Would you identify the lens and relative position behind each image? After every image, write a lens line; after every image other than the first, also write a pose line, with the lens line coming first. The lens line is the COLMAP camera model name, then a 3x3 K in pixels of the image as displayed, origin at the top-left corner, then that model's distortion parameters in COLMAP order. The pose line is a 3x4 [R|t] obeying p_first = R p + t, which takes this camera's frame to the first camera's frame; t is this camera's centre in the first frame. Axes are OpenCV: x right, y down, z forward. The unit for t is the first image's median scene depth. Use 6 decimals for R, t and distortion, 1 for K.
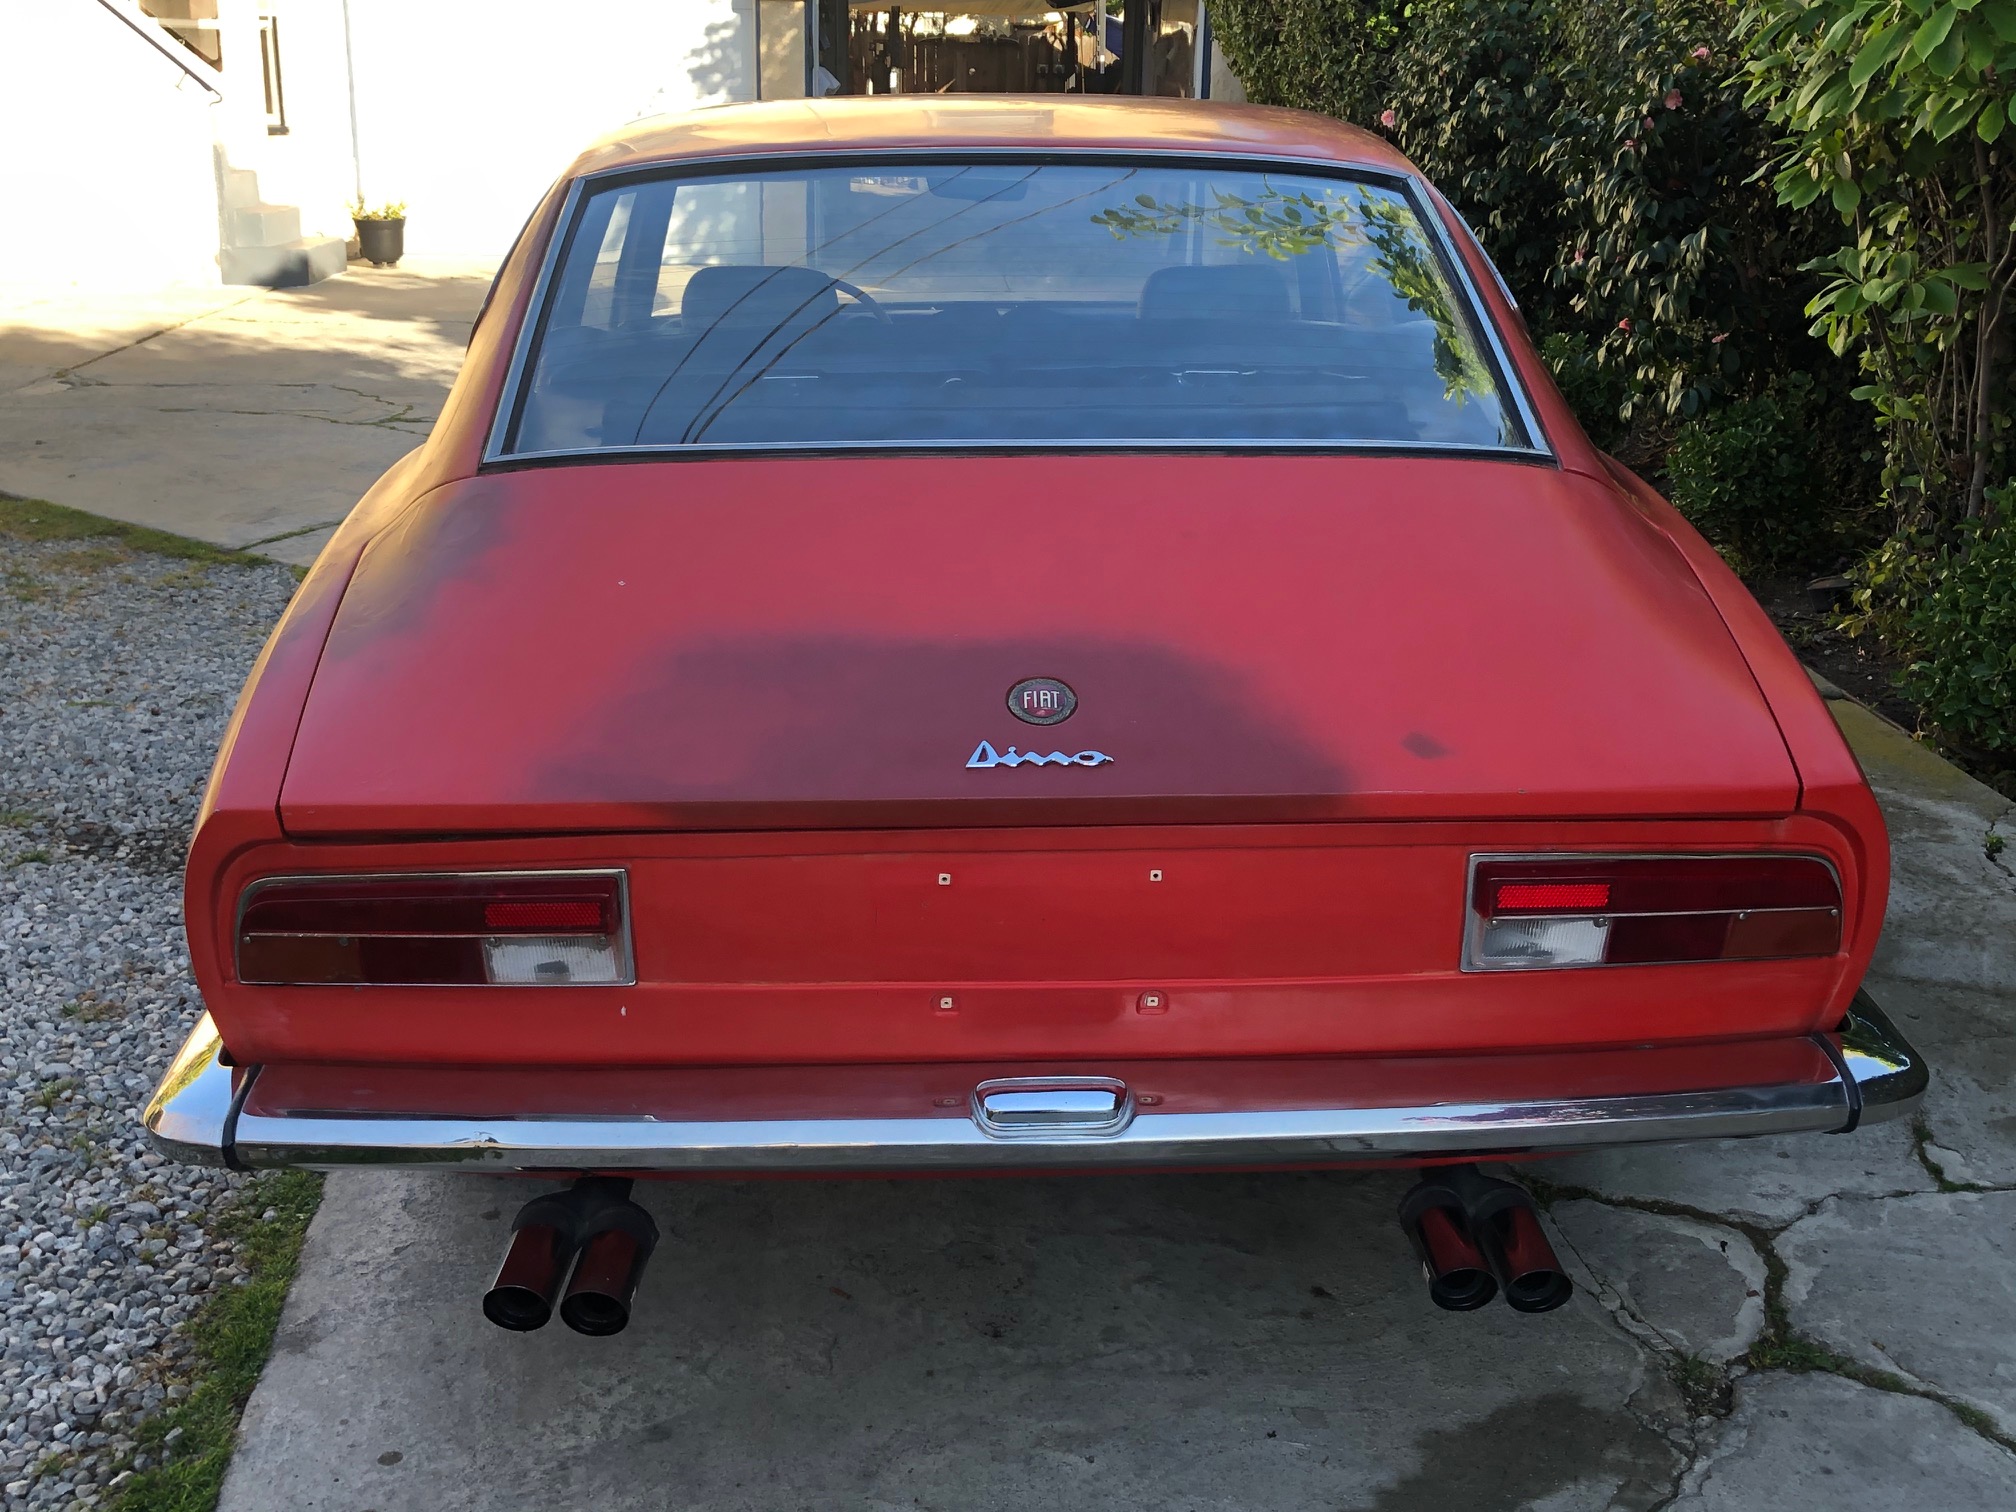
lens RADIAL K [[2207.1, 0, 1011.4], [0, 2207.1, 584.1], [0, 0, 1]] dist [-0.007146, 0.042505]
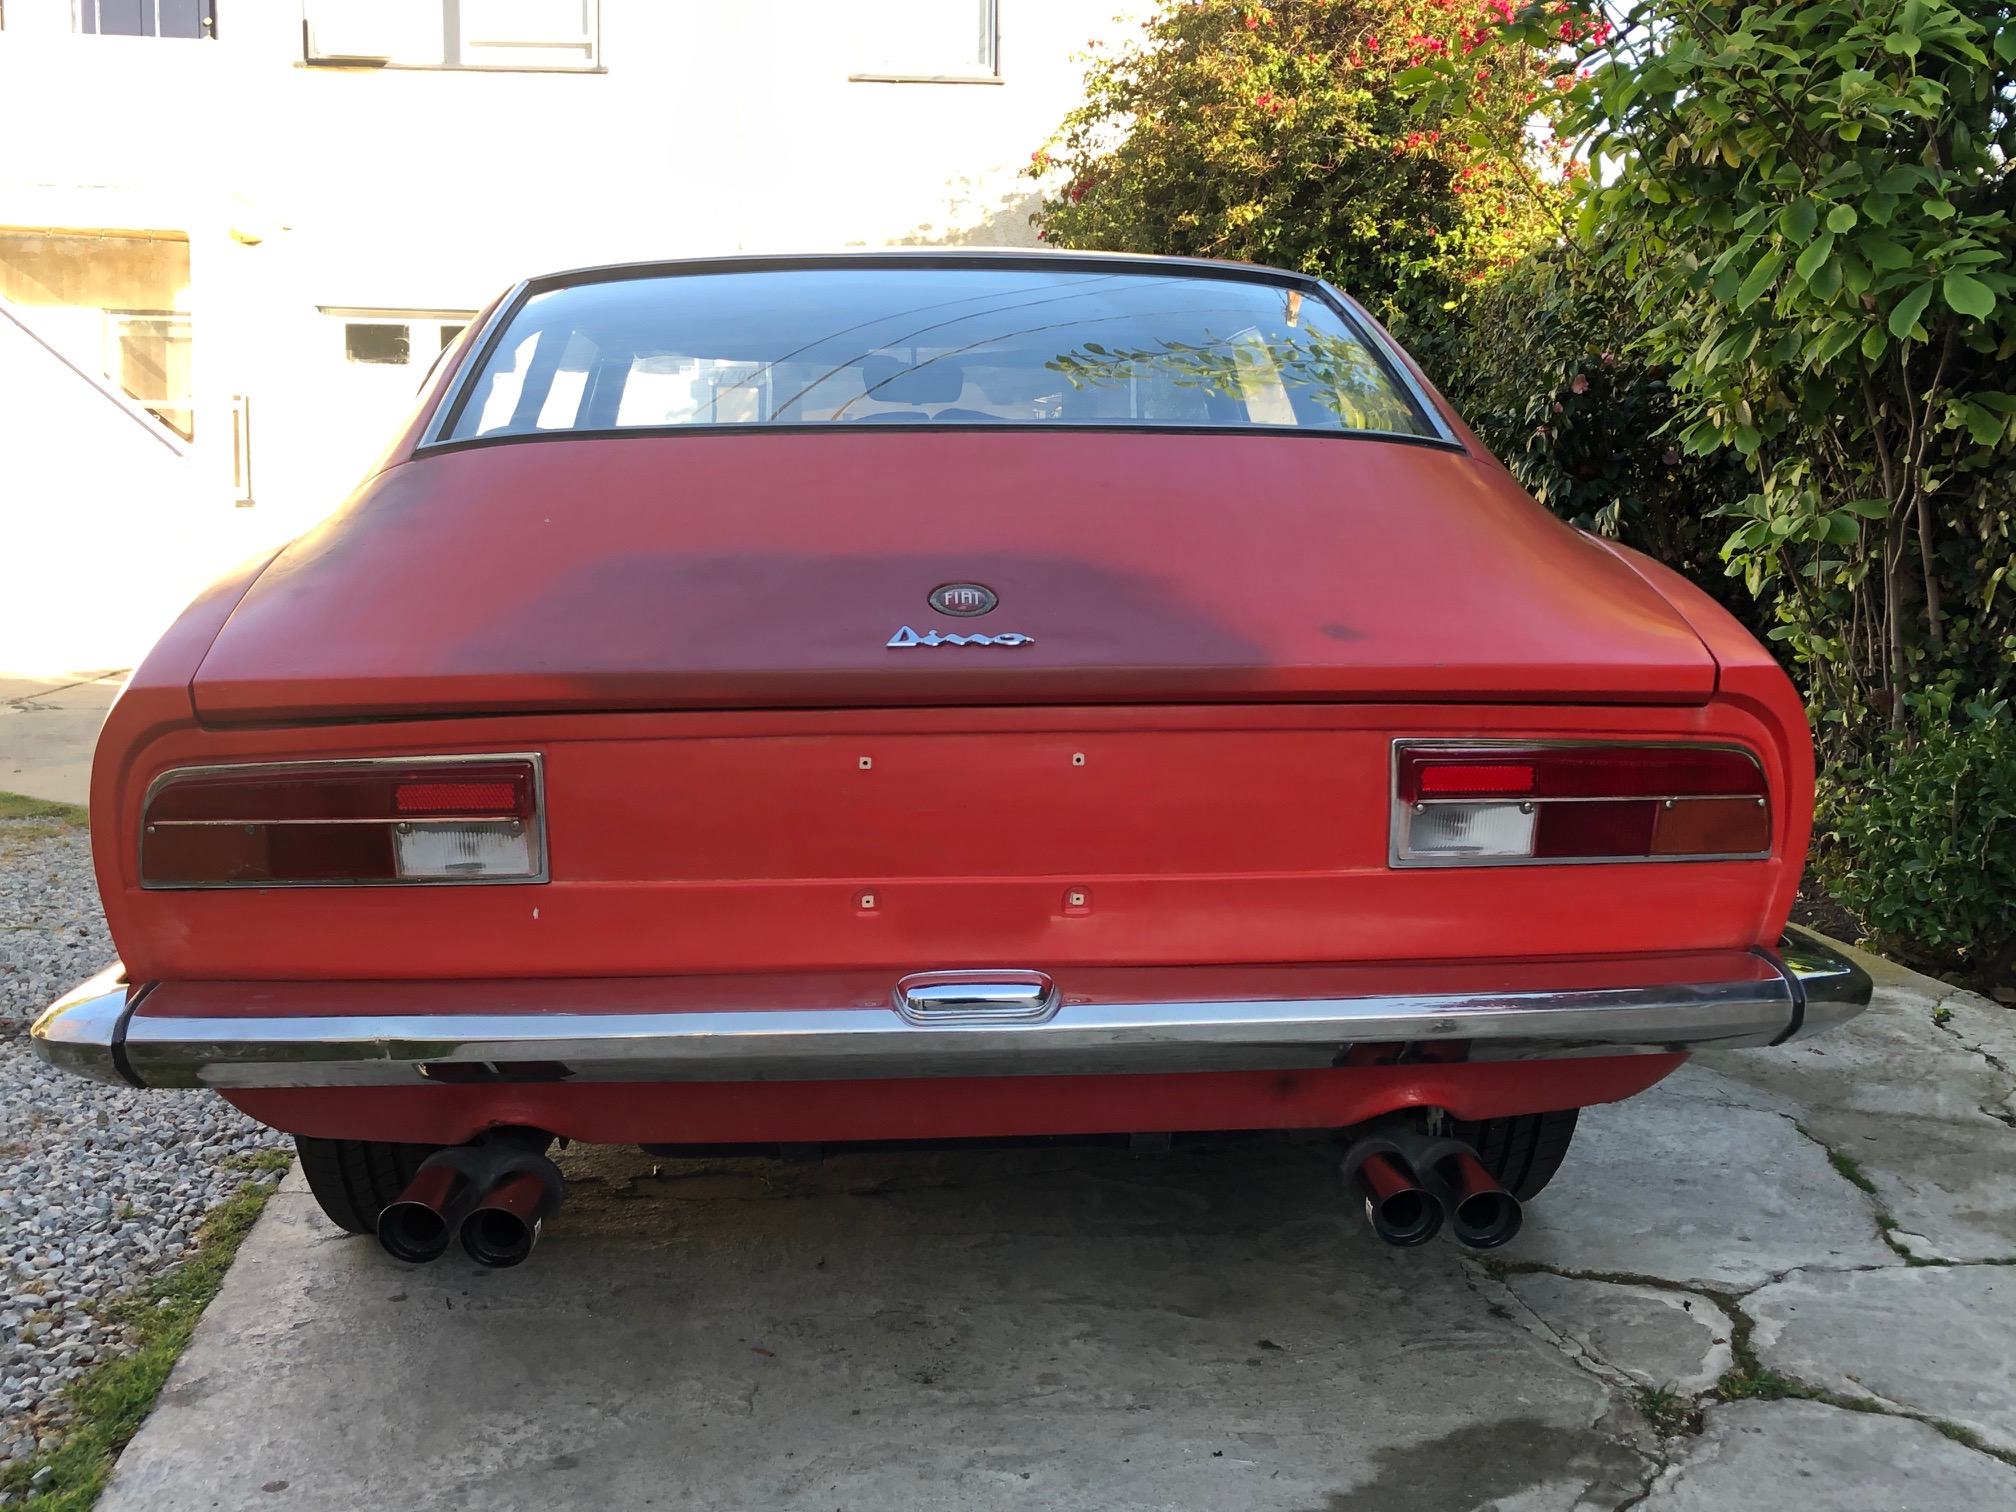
lens RADIAL K [[2166.5, 0, 992.7], [0, 2166.5, 602.3], [0, 0, 1]] dist [0.018301, -0.006996]
pose [[0.999852, -0.007425, 0.015532, 0.009836], [0.010169, 0.982727, -0.184779, 0.192710], [-0.013892, 0.184910, 0.982657, 0.022150]]
